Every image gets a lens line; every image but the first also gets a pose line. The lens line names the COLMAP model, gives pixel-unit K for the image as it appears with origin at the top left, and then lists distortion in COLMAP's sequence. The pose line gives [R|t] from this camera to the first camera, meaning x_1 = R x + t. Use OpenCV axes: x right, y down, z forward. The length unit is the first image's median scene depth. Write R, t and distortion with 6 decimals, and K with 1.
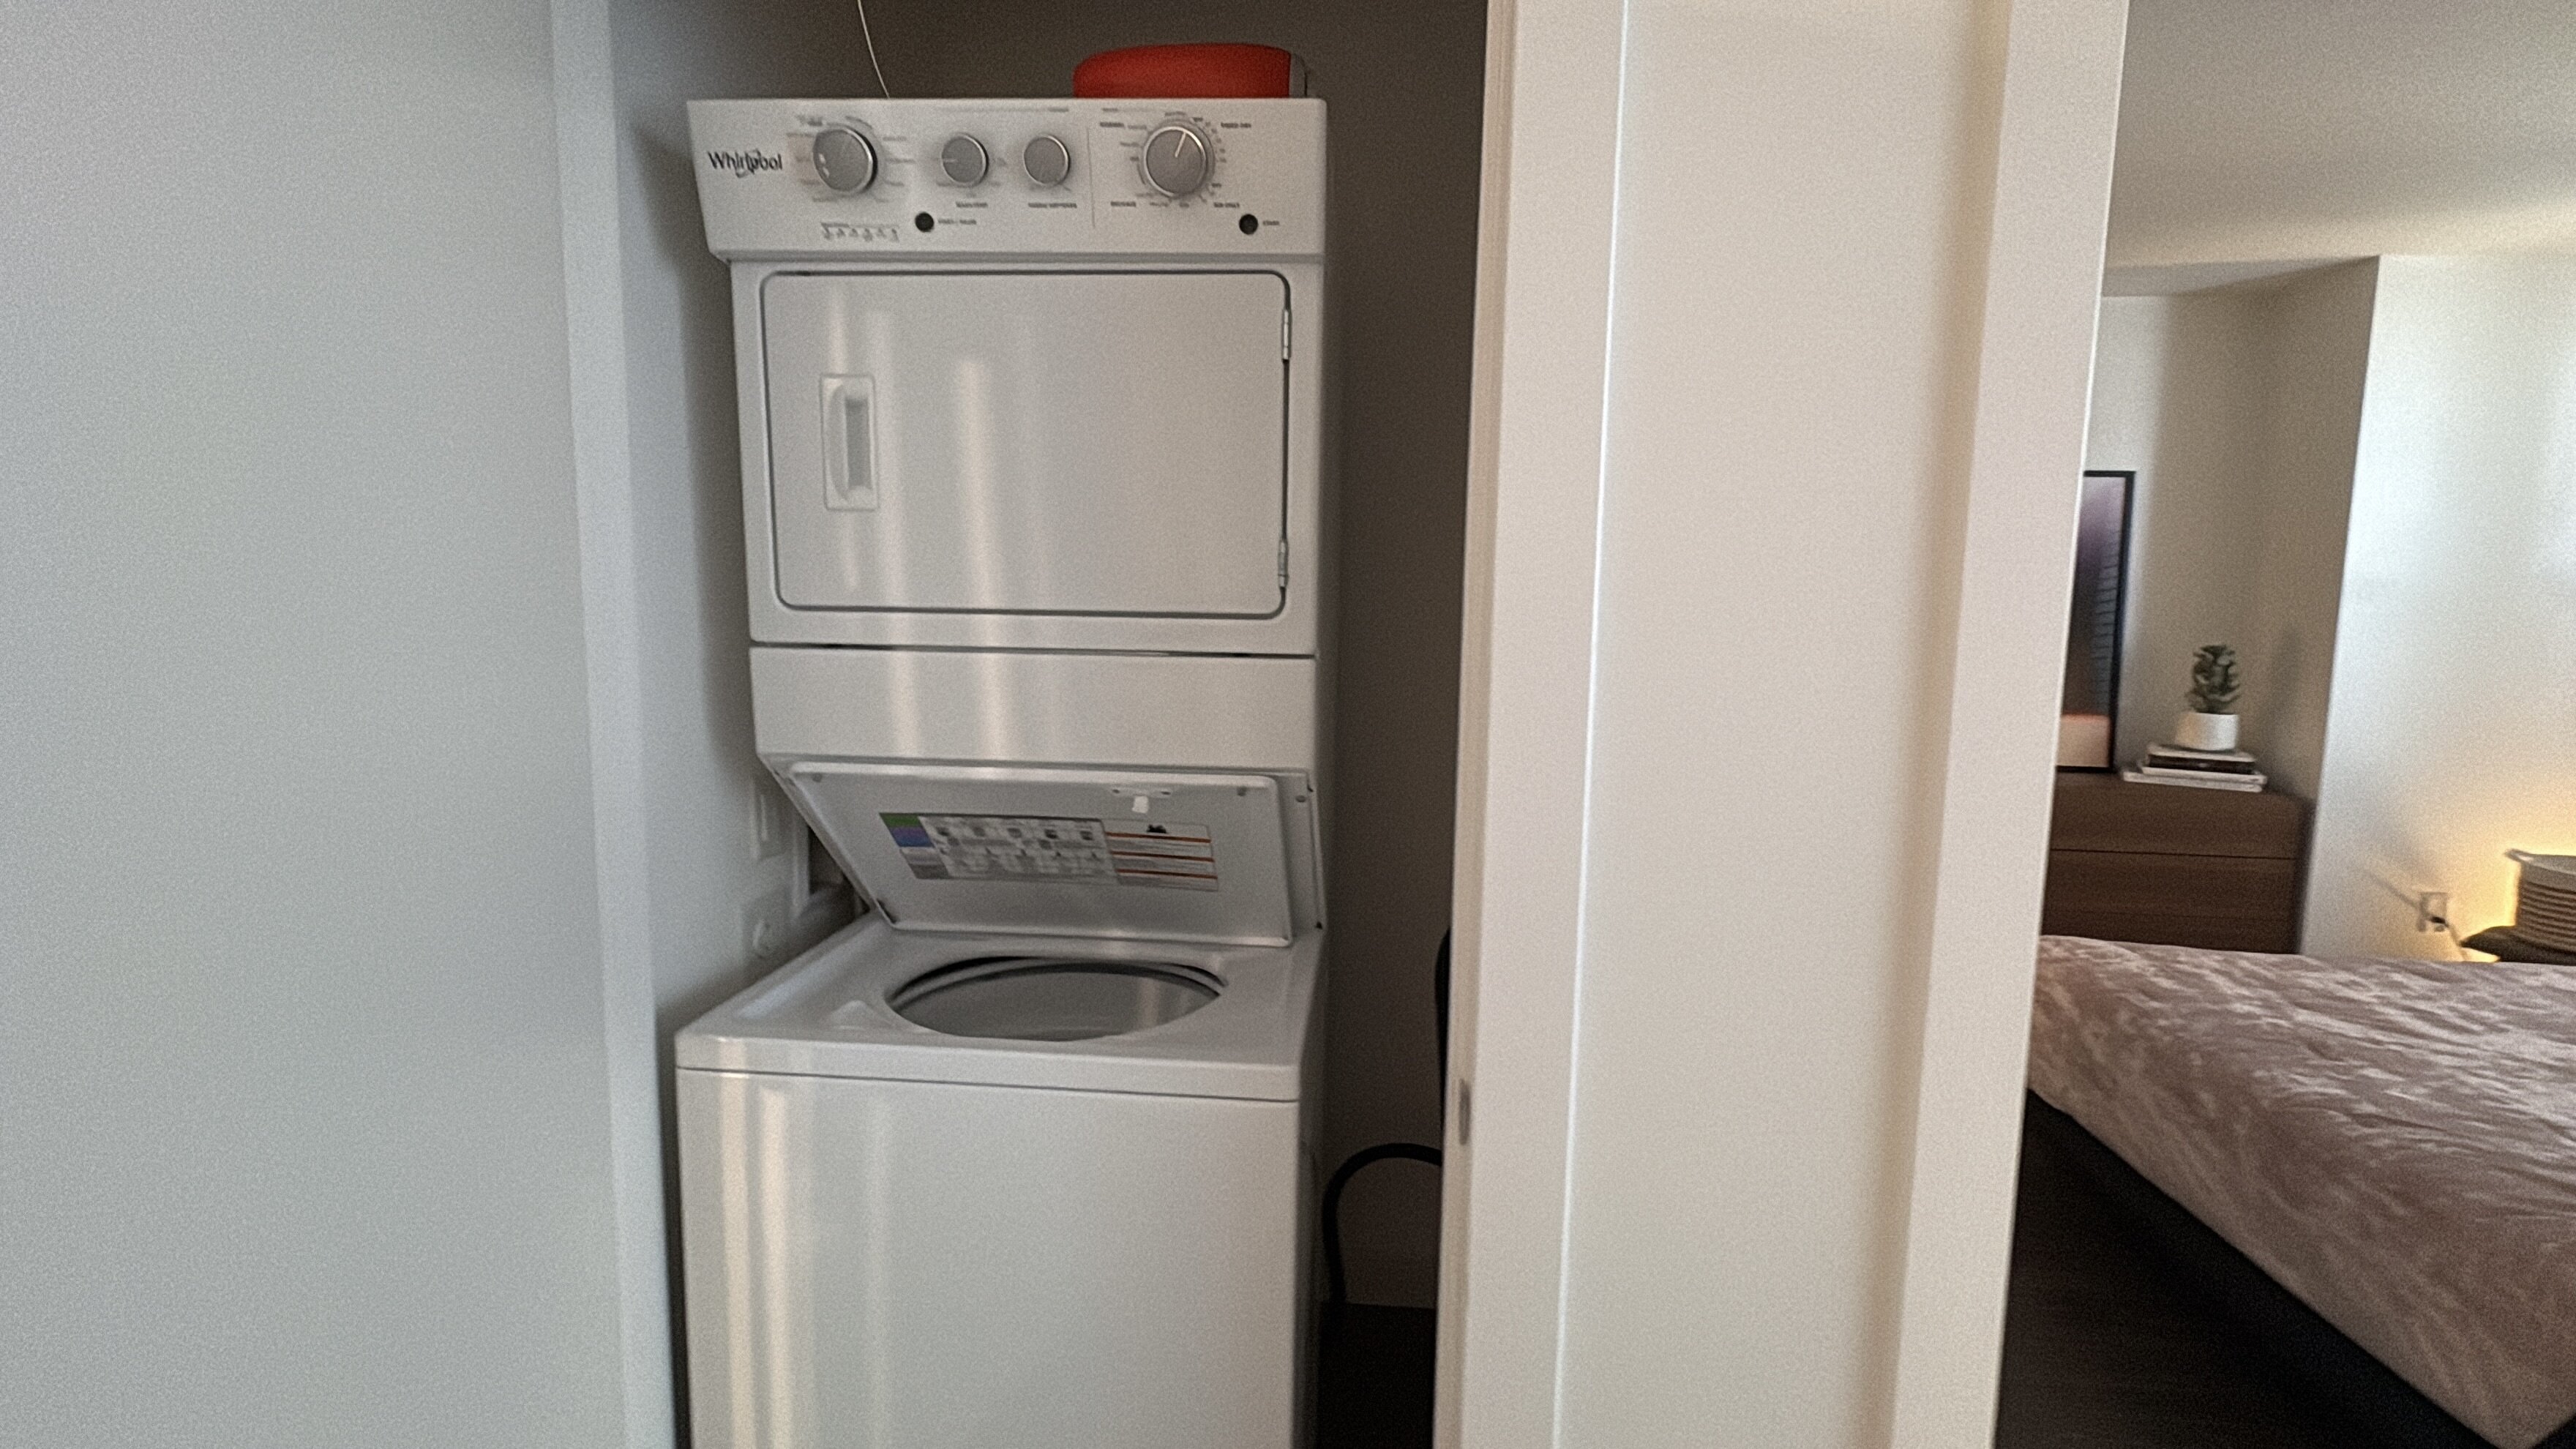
lens RADIAL K [[1172.0, 0, 1288.0], [0, 1172.0, 724.5], [0, 0, 1]] dist [-0.000642, -0.001911]
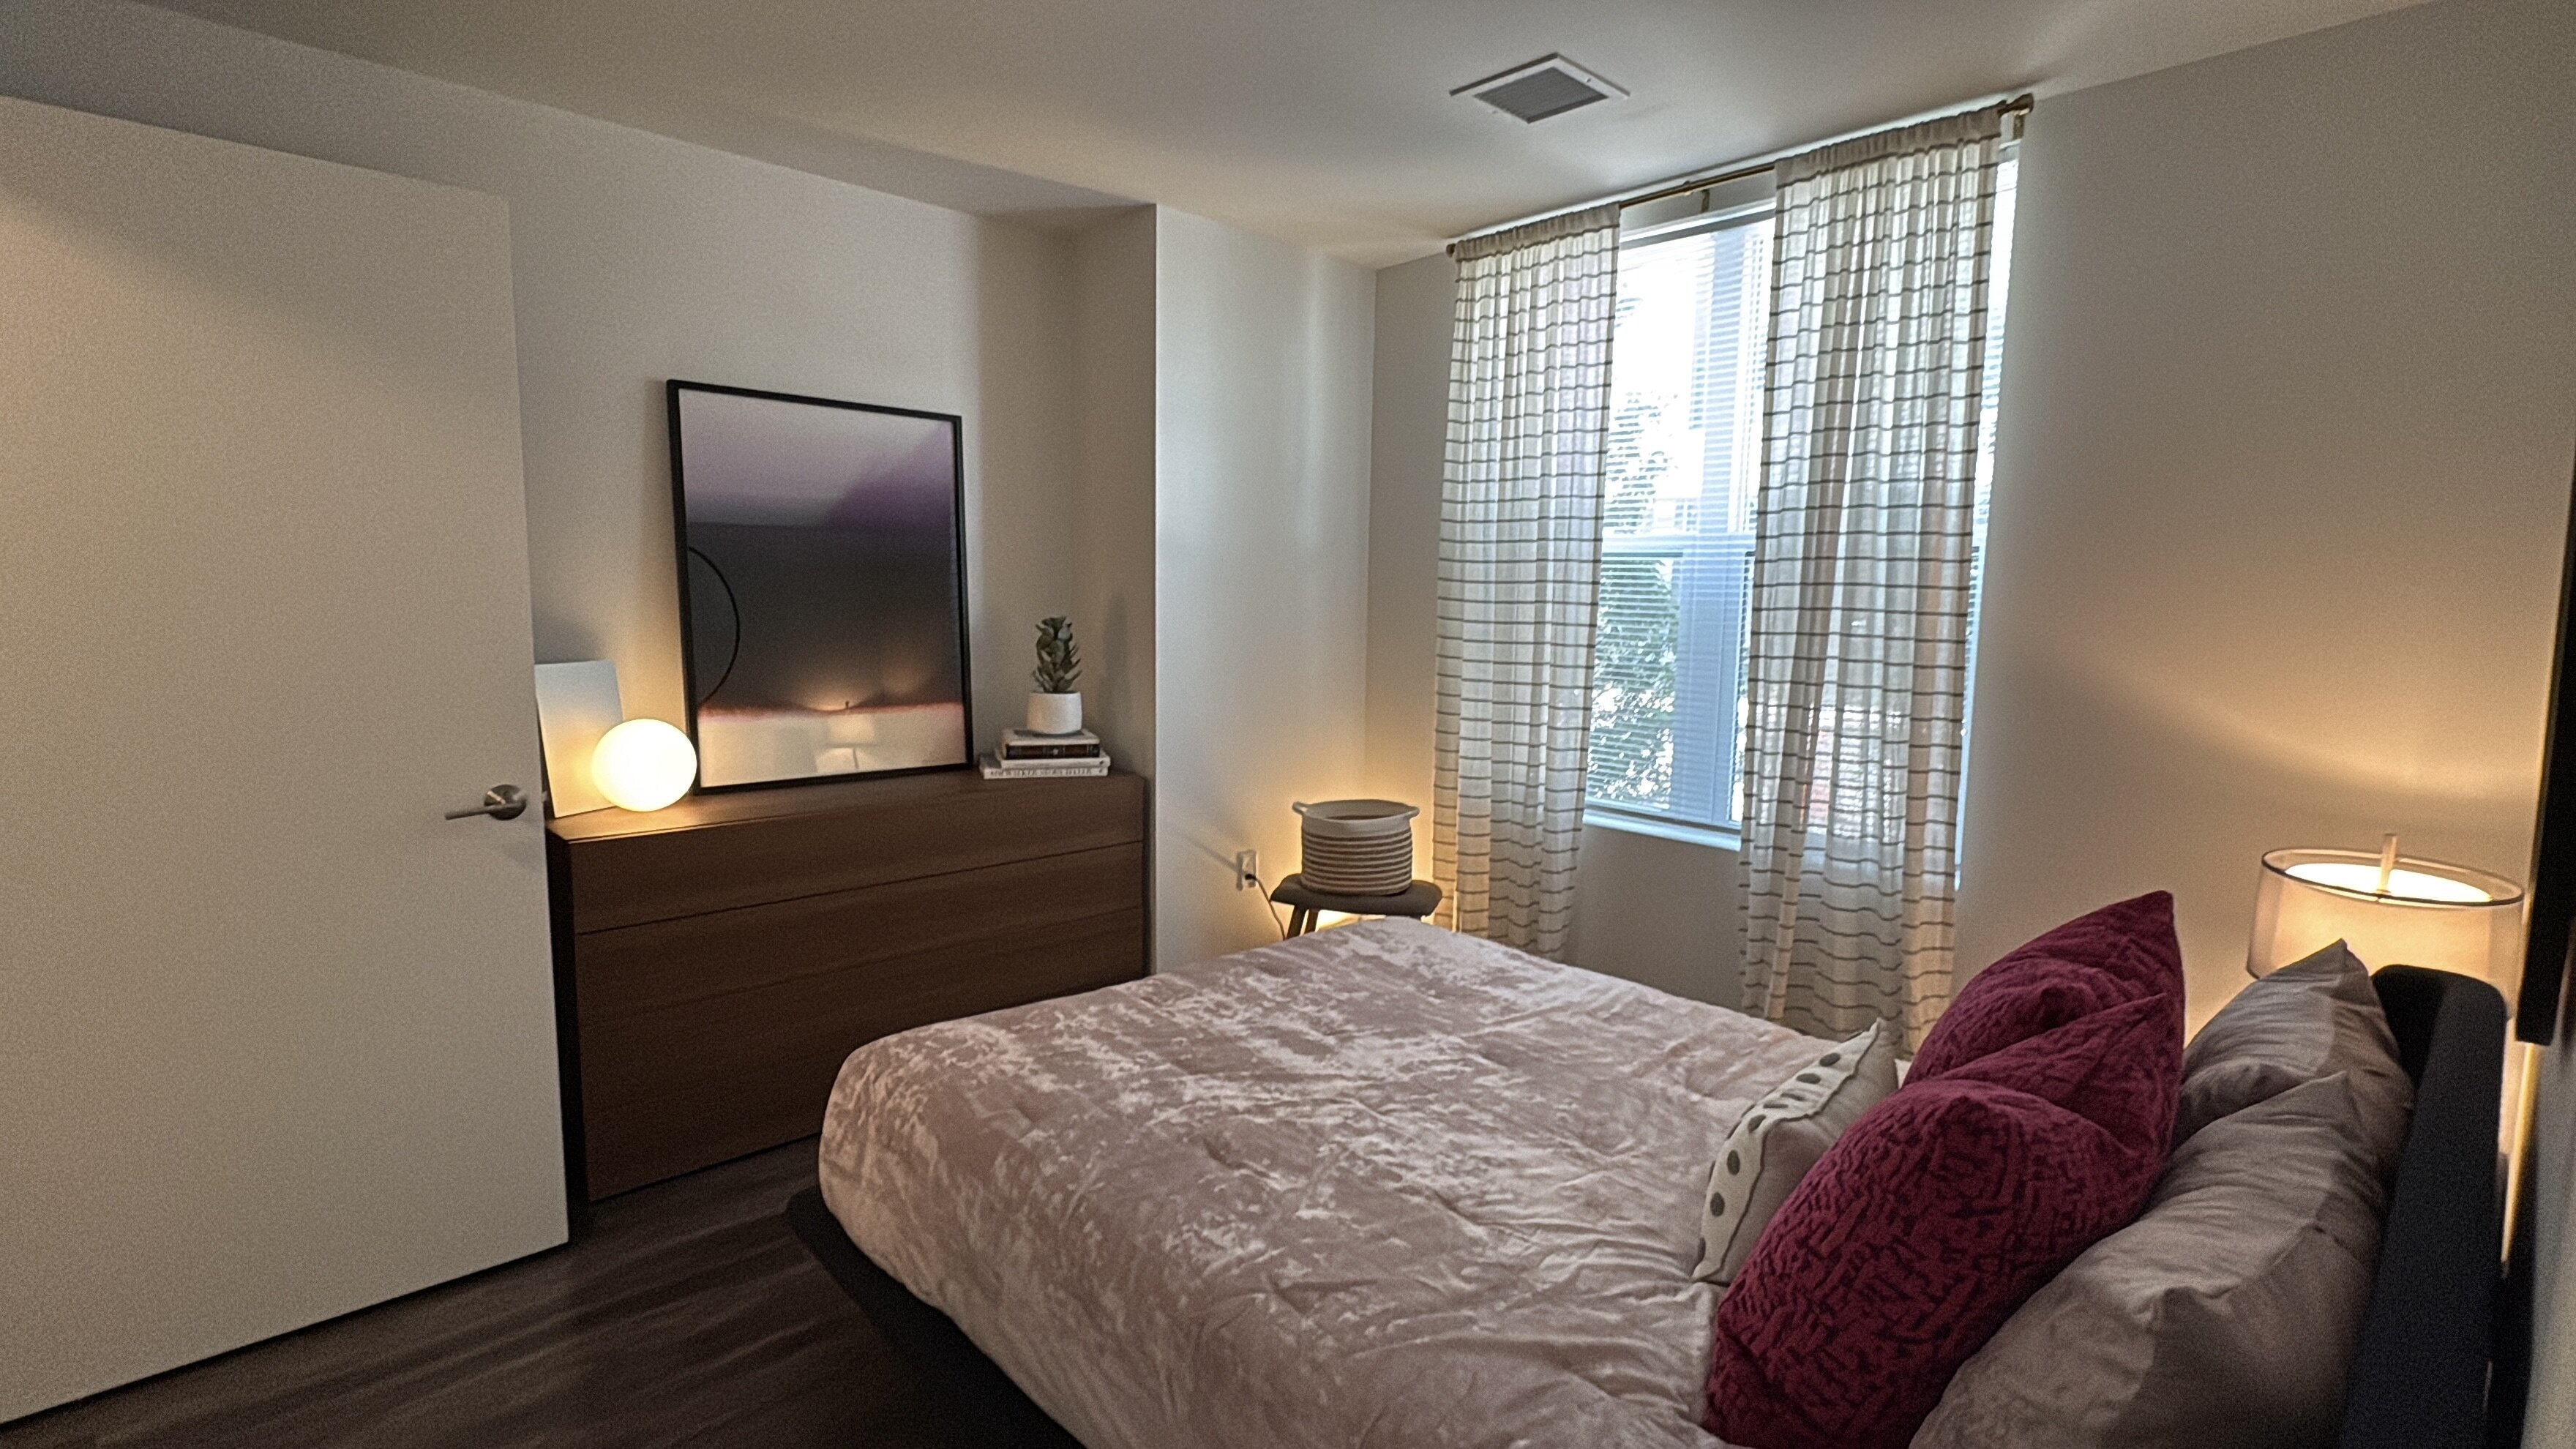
lens RADIAL K [[1172.0, 0, 1288.0], [0, 1172.0, 724.5], [0, 0, 1]] dist [-0.000642, -0.001911]
pose [[0.645130, -0.094133, 0.758252, 0.294240], [0.078582, 0.995294, 0.056702, -0.030850], [-0.760021, 0.023004, 0.649491, 0.379637]]
